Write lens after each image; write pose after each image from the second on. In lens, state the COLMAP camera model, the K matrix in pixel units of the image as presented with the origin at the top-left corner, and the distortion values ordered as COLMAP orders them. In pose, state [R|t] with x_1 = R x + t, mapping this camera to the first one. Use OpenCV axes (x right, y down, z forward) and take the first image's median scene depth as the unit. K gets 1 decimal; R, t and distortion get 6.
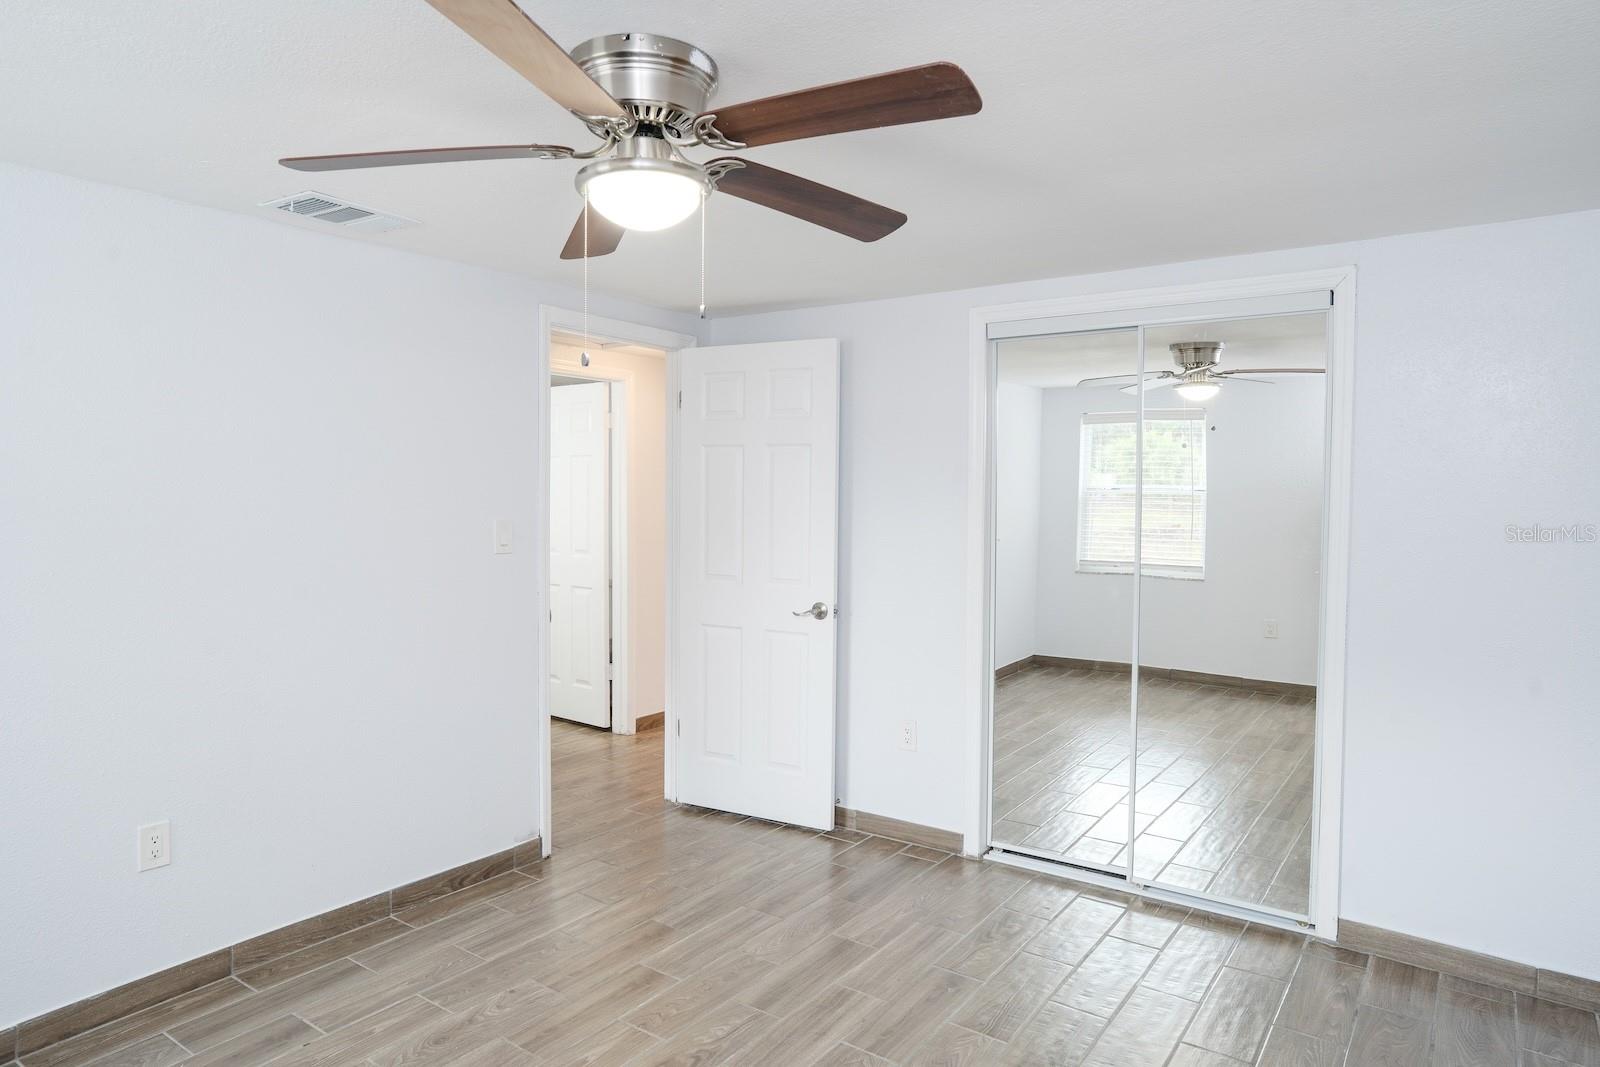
lens RADIAL K [[970.6, 0, 809.1], [0, 970.6, 521.1], [0, 0, 1]] dist [-0.041566, 0.021638]
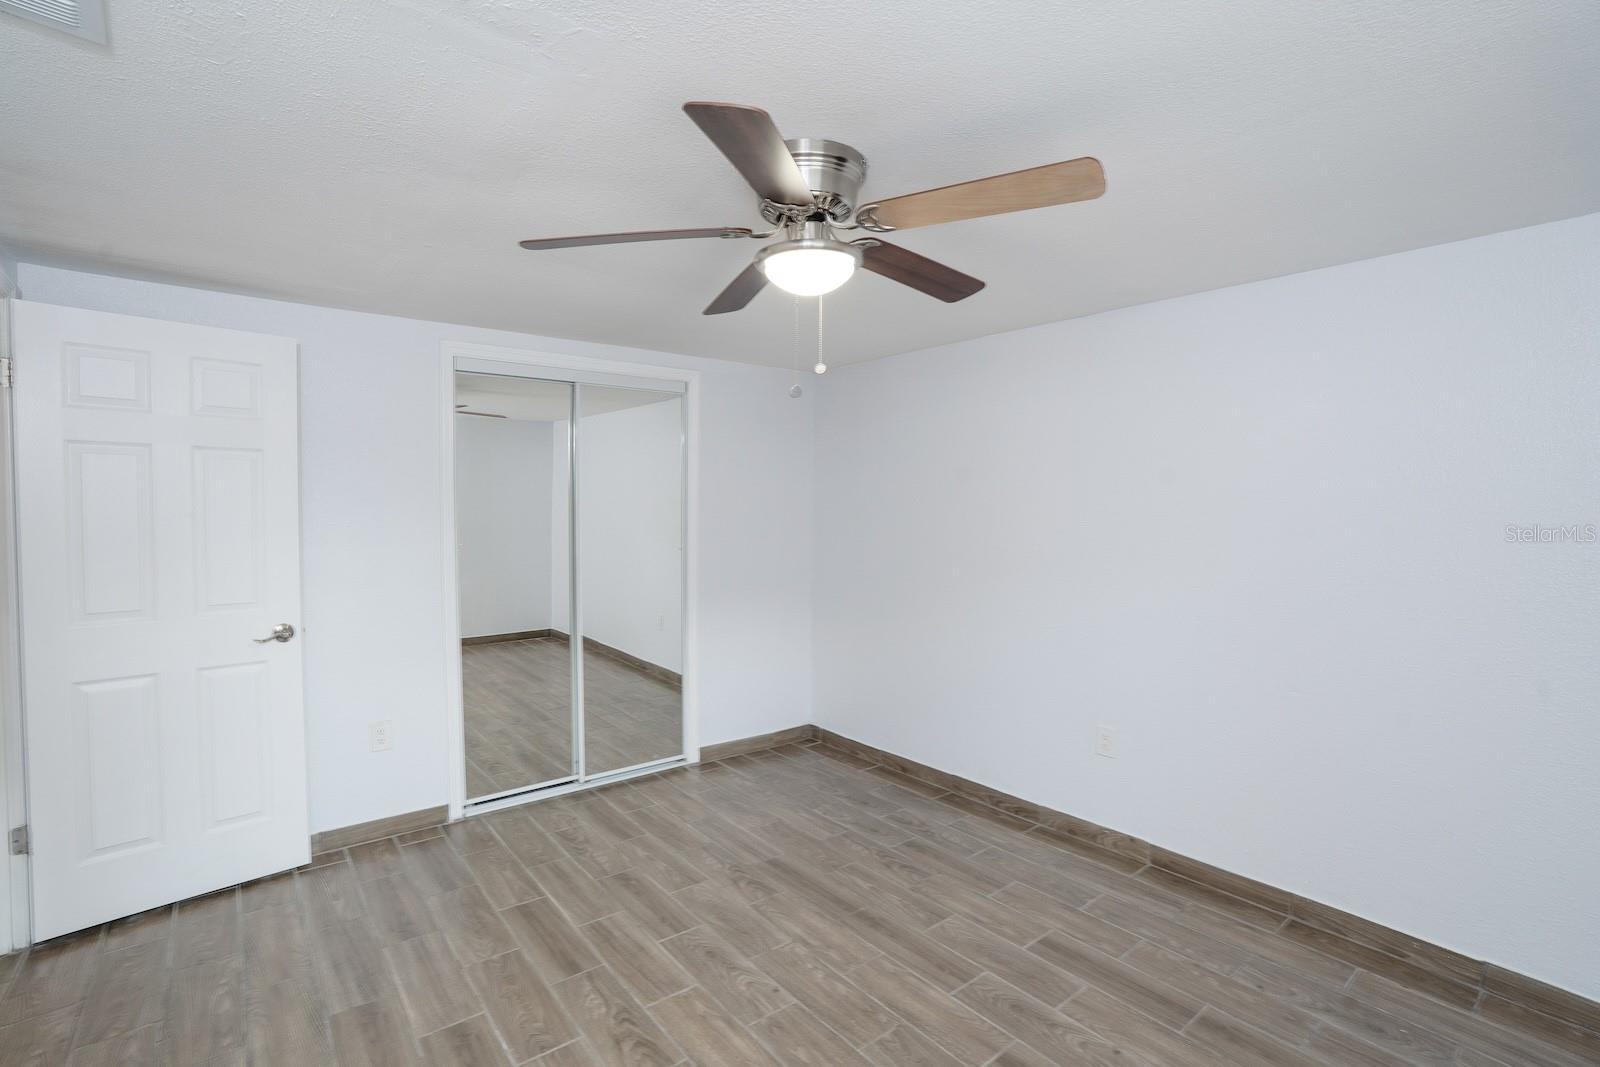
lens RADIAL K [[740.4, 0, 809.1], [0, 740.4, 529.9], [0, 0, 1]] dist [-0.068766, 0.023667]
pose [[0.264722, -0.040307, 0.963482, -0.641843], [0.020856, 0.999132, 0.036068, -0.024140], [-0.964099, 0.010546, 0.265333, 0.434480]]
